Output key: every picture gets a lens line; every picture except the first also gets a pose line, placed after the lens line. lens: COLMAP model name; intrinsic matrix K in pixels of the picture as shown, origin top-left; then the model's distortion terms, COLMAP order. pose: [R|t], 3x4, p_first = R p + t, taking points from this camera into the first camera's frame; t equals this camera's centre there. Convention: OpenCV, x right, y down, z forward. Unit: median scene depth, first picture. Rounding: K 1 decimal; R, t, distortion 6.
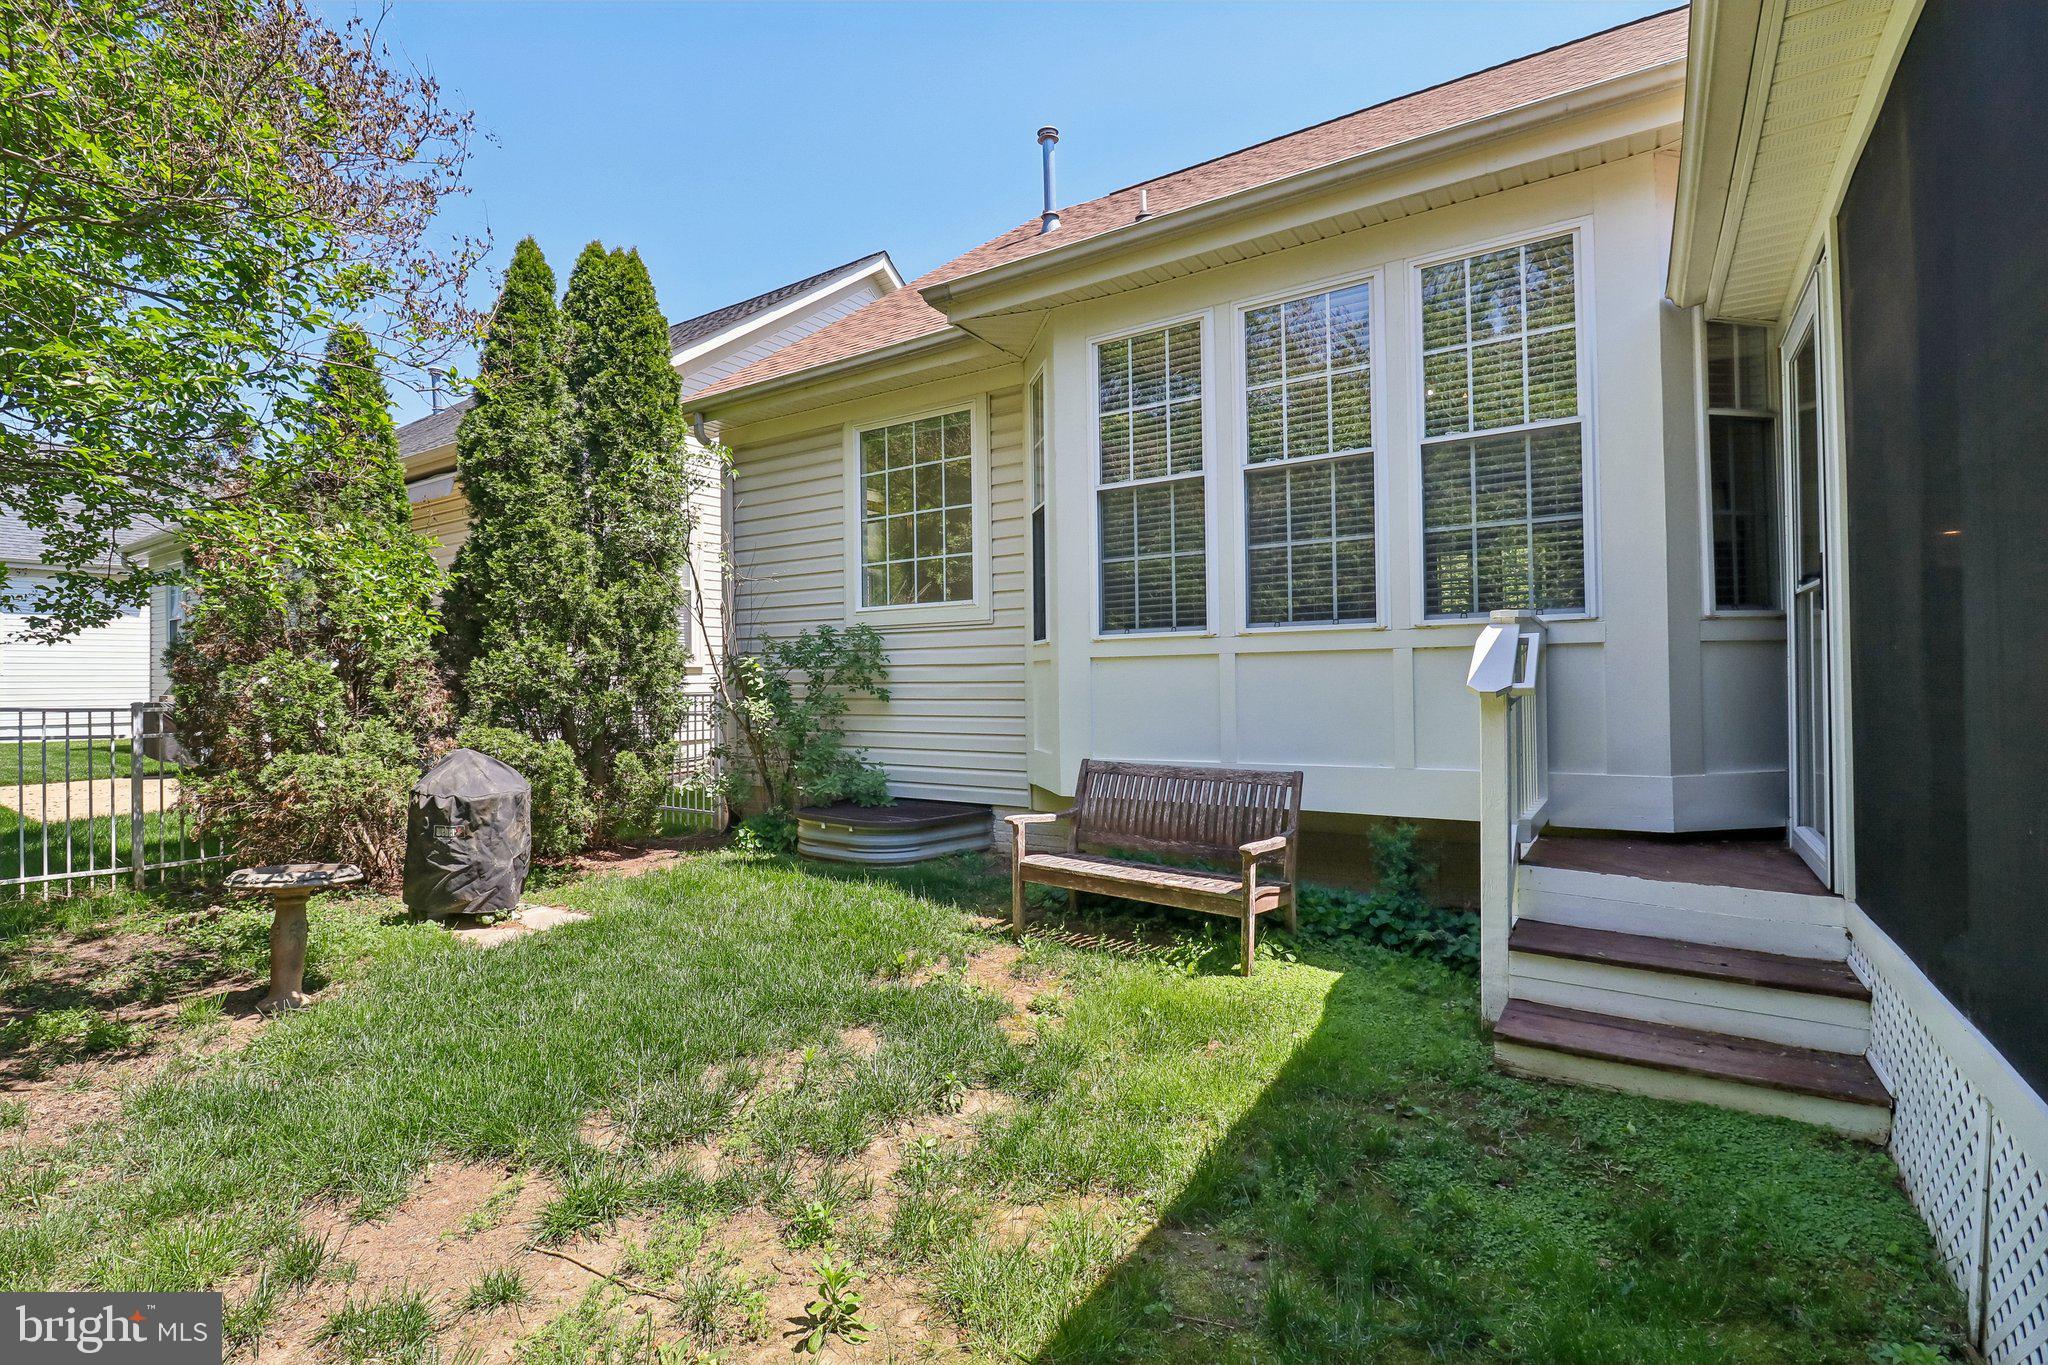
lens RADIAL K [[951.4, 0, 1007.5], [0, 951.4, 670.9], [0, 0, 1]] dist [0.005537, -0.016213]
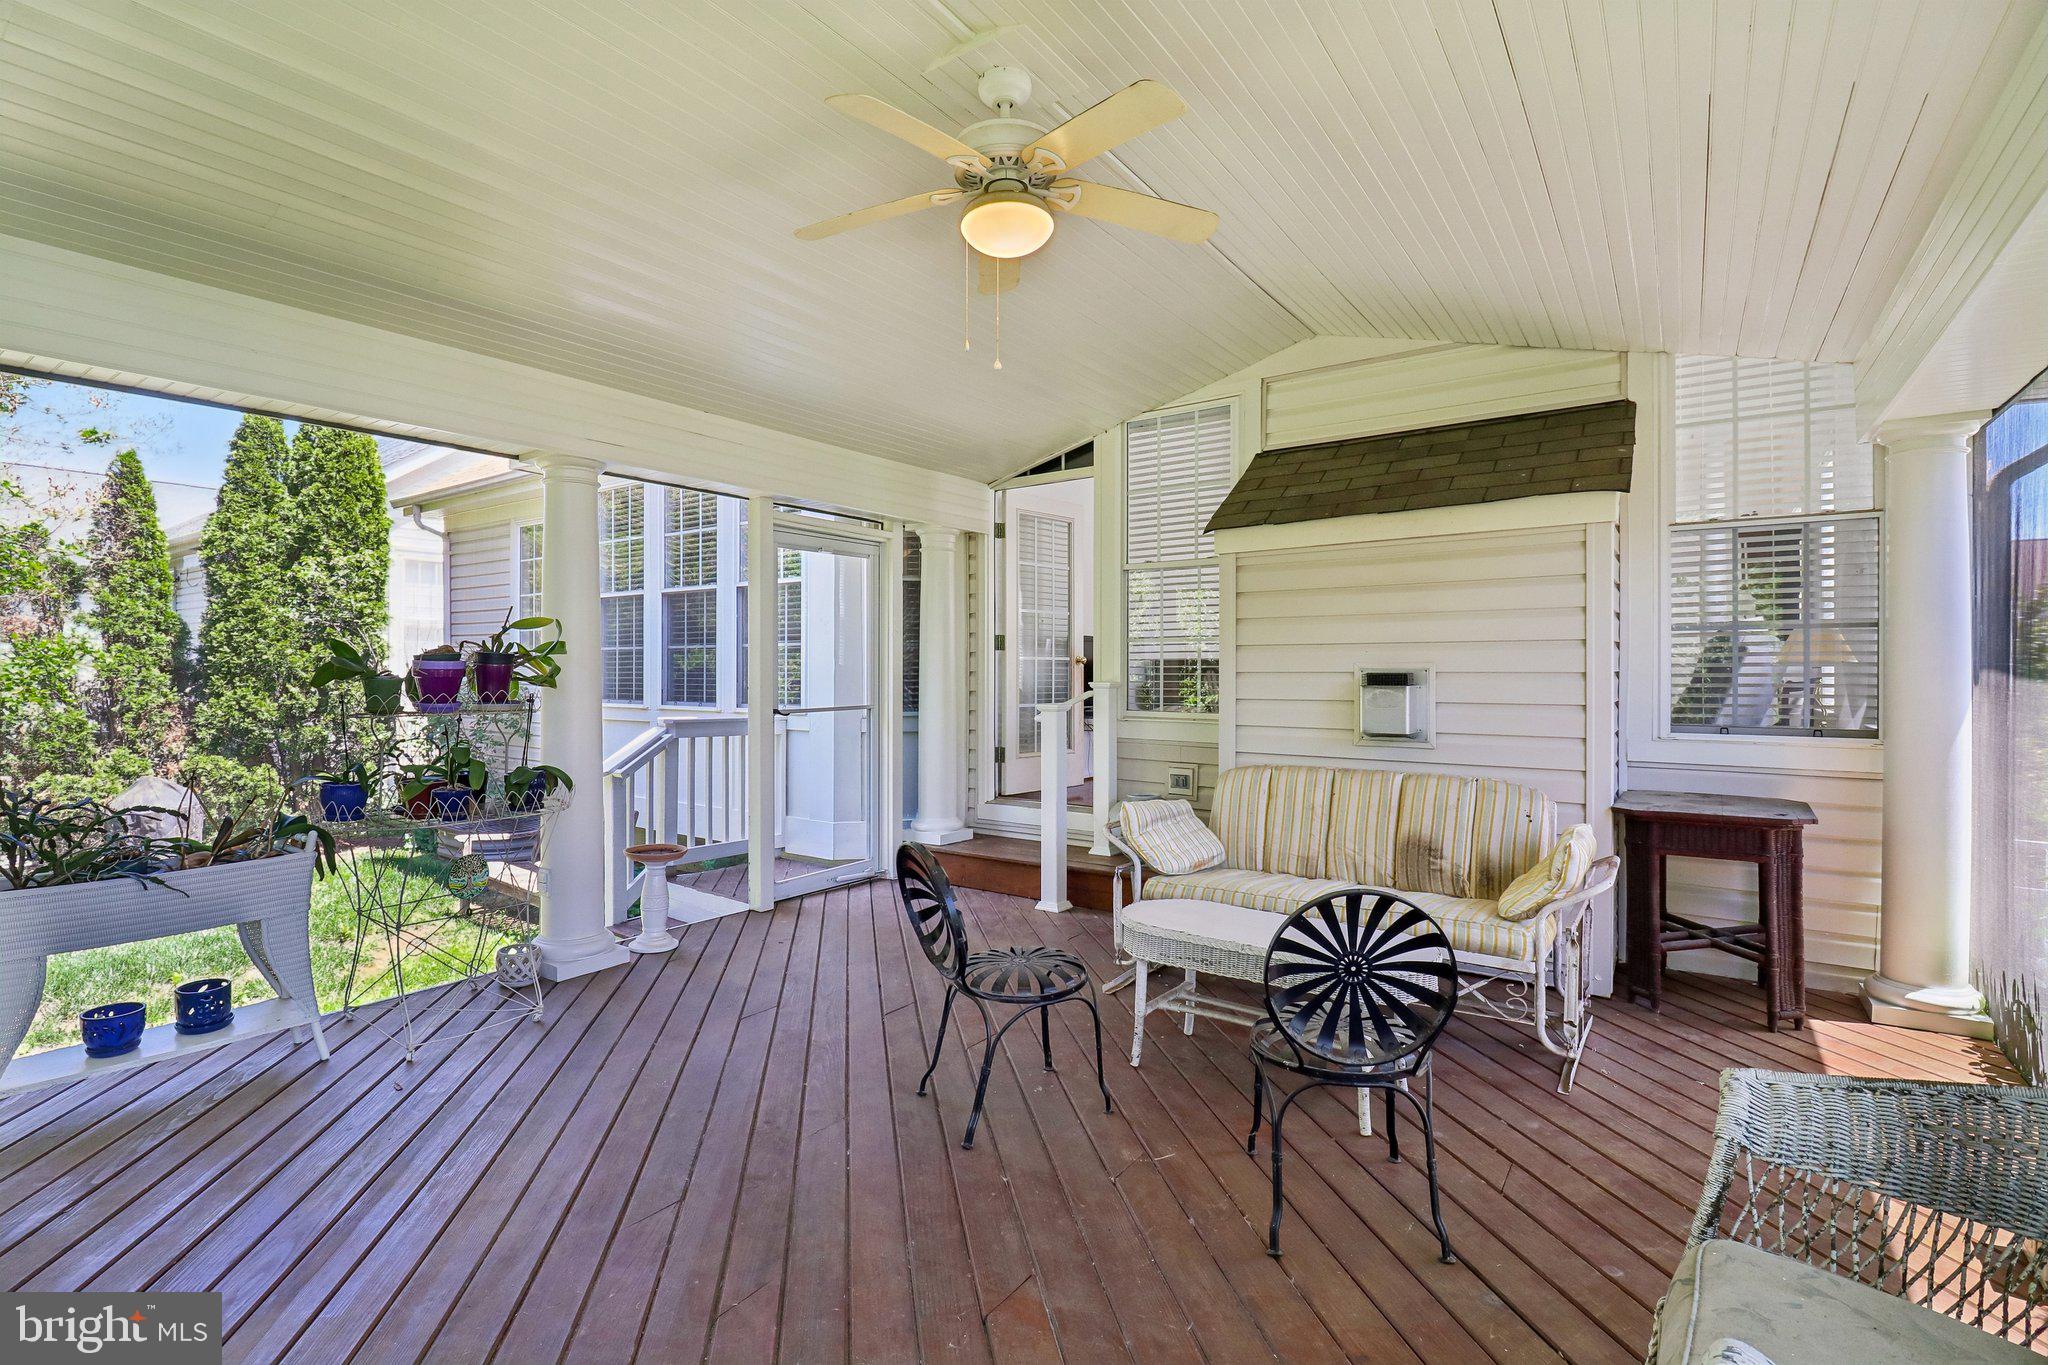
lens RADIAL K [[951.4, 0, 1007.5], [0, 951.4, 670.9], [0, 0, 1]] dist [0.005537, -0.016213]
pose [[0.999167, 0.016012, -0.037539, 0.626079], [-0.015609, 0.999818, 0.011003, -0.090754], [0.037708, -0.010408, 0.999235, -0.298781]]
